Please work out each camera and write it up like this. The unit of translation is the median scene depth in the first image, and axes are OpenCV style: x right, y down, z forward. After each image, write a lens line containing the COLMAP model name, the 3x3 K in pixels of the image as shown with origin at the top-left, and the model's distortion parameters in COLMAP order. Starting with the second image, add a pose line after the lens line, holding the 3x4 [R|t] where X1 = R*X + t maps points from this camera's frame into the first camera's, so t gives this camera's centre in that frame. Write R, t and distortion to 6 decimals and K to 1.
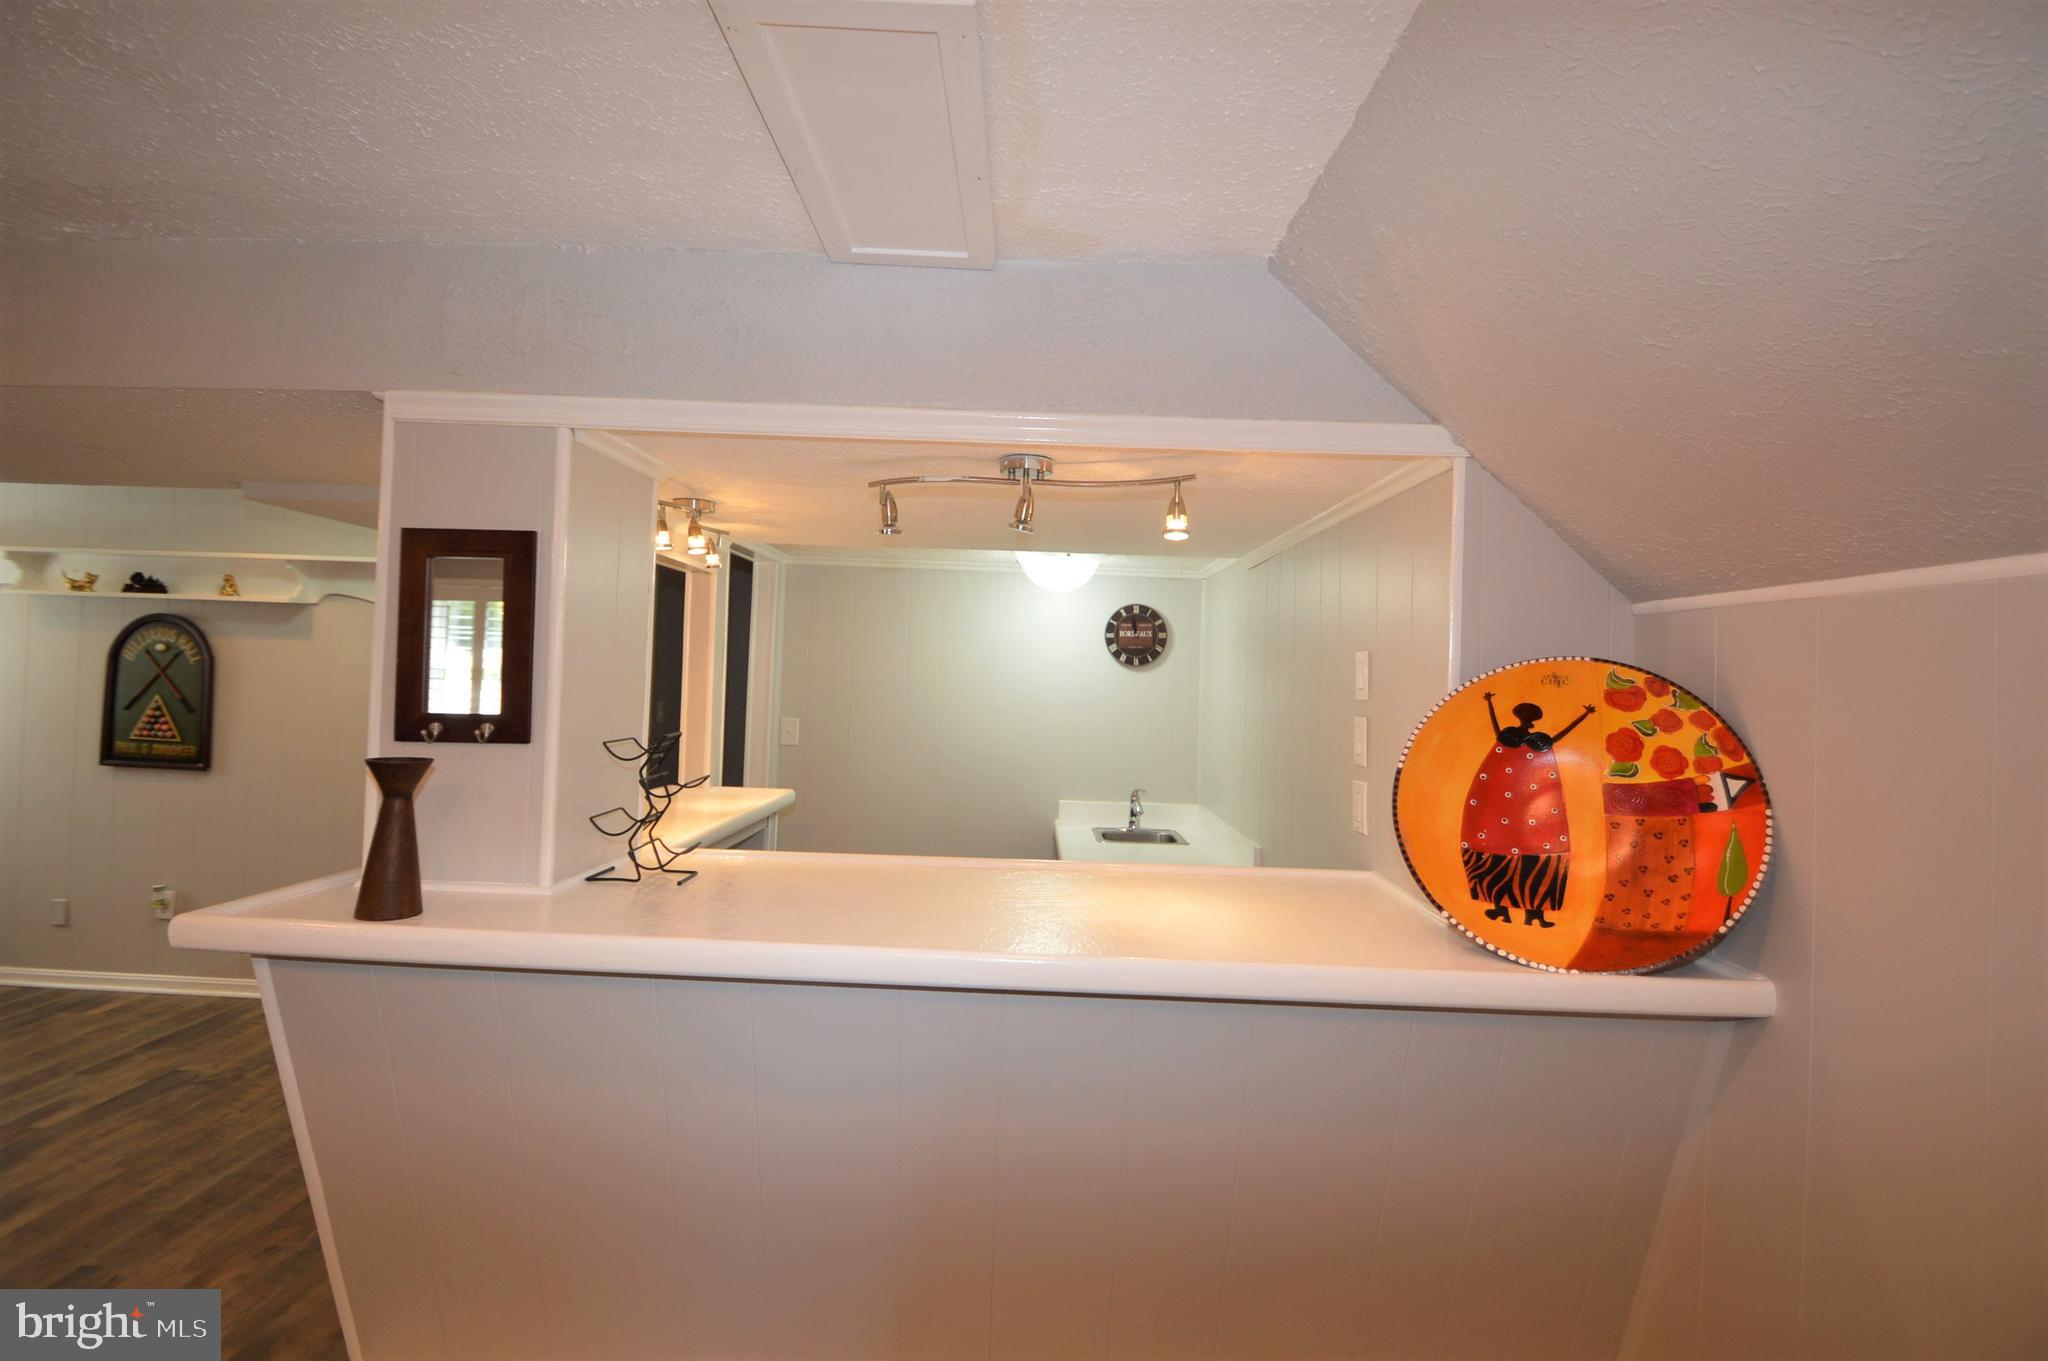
lens RADIAL K [[914.4, 0, 1024.7], [0, 914.4, 661.8], [0, 0, 1]] dist [0.017964, -0.017473]
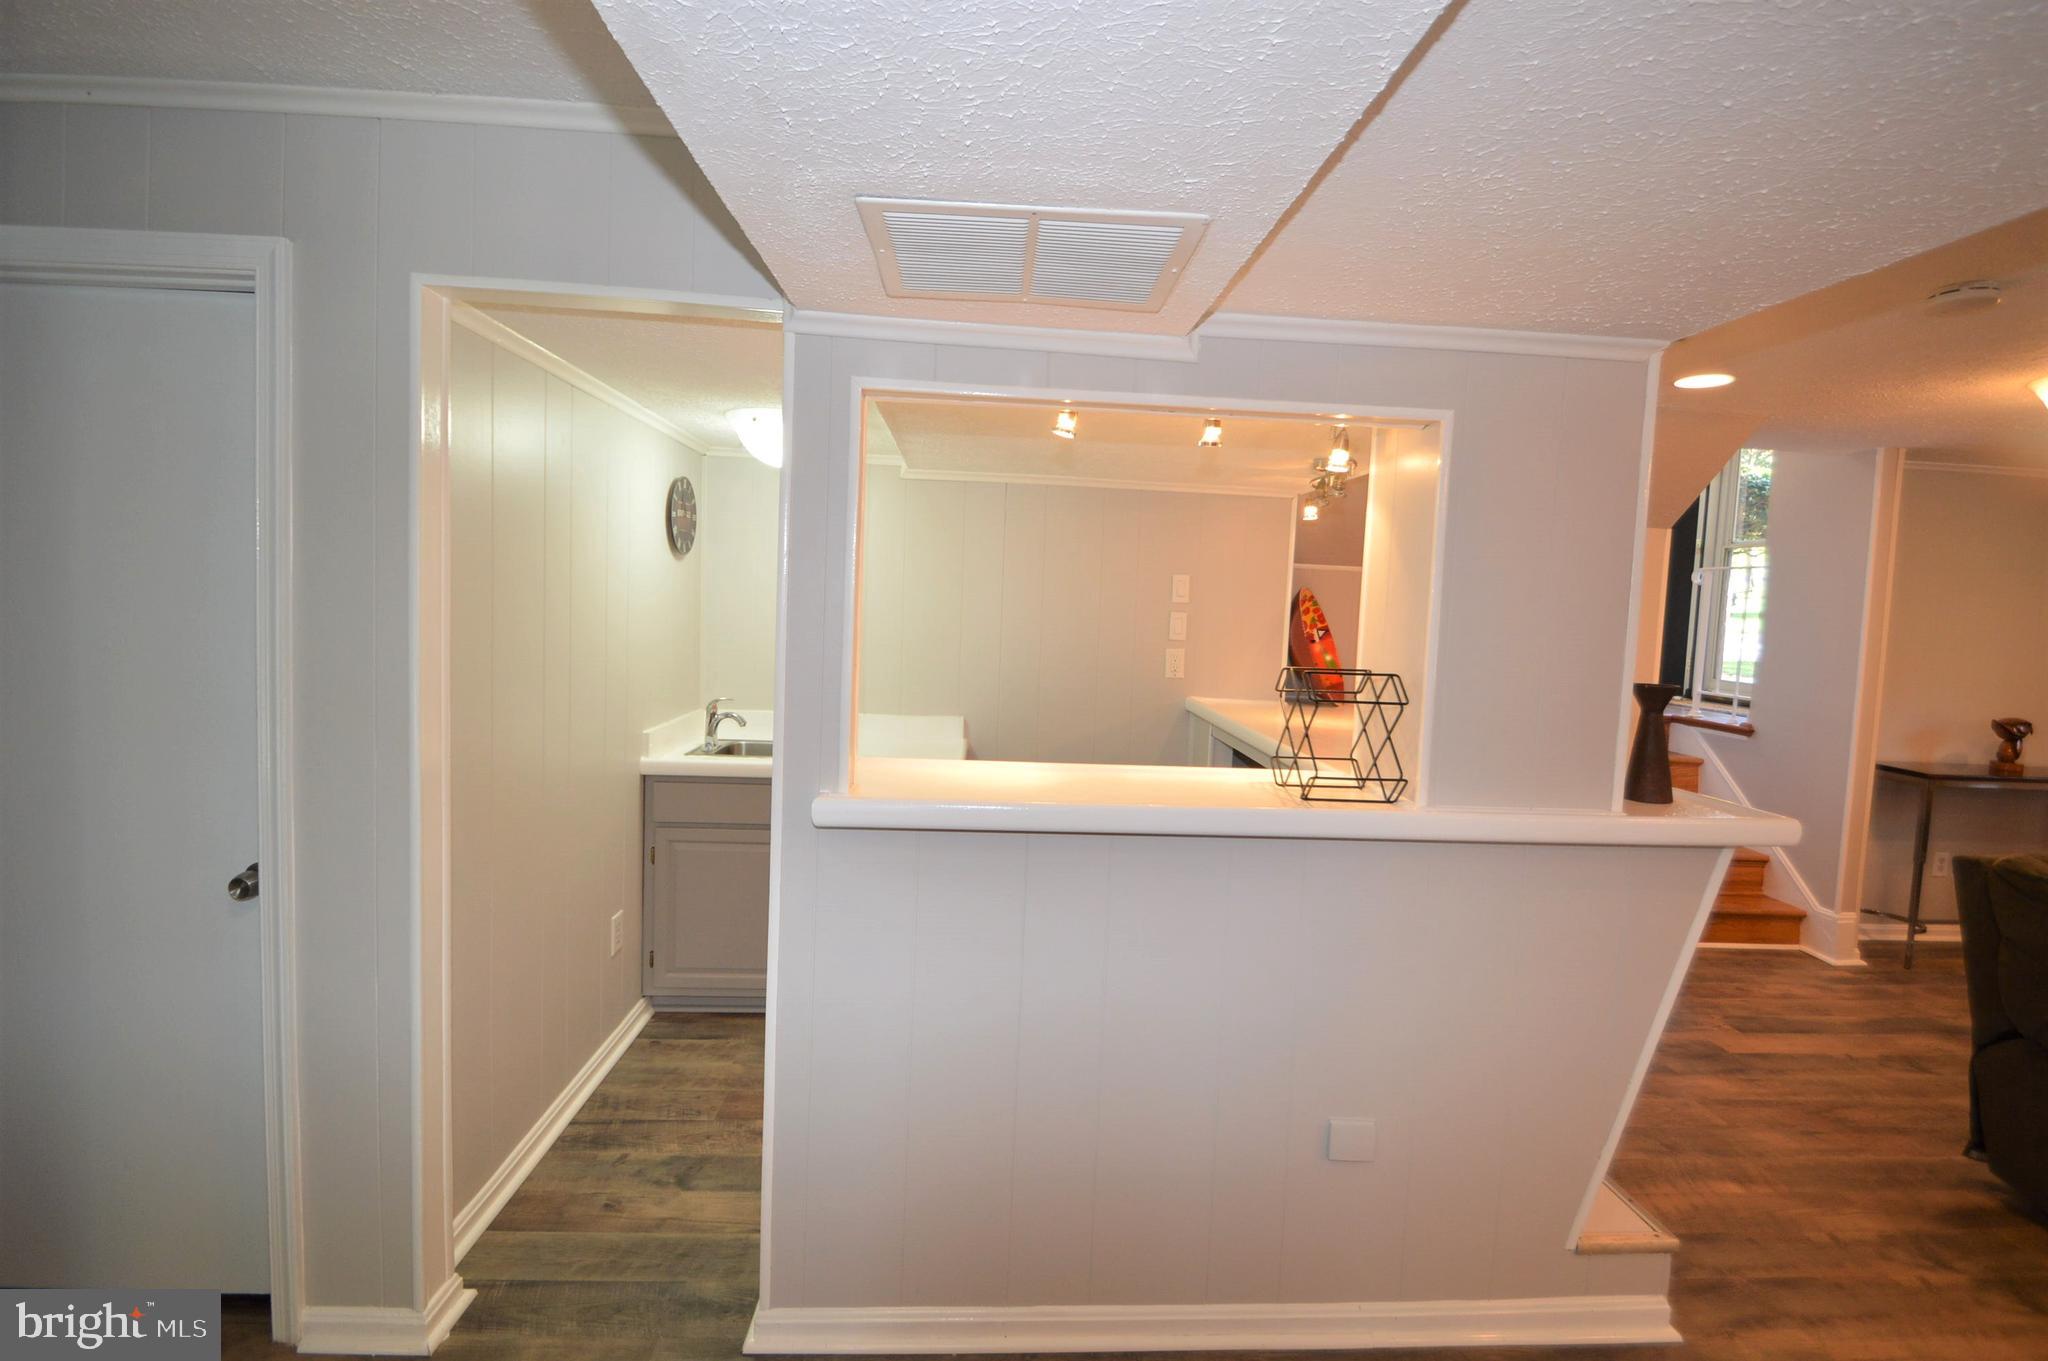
lens RADIAL K [[914.4, 0, 1024.7], [0, 914.4, 661.8], [0, 0, 1]] dist [0.017964, -0.017473]
pose [[-0.057590, -0.101266, 0.993191, -1.748797], [-0.063432, 0.993203, 0.097589, 0.002211], [-0.996323, -0.057380, -0.063622, 1.796985]]
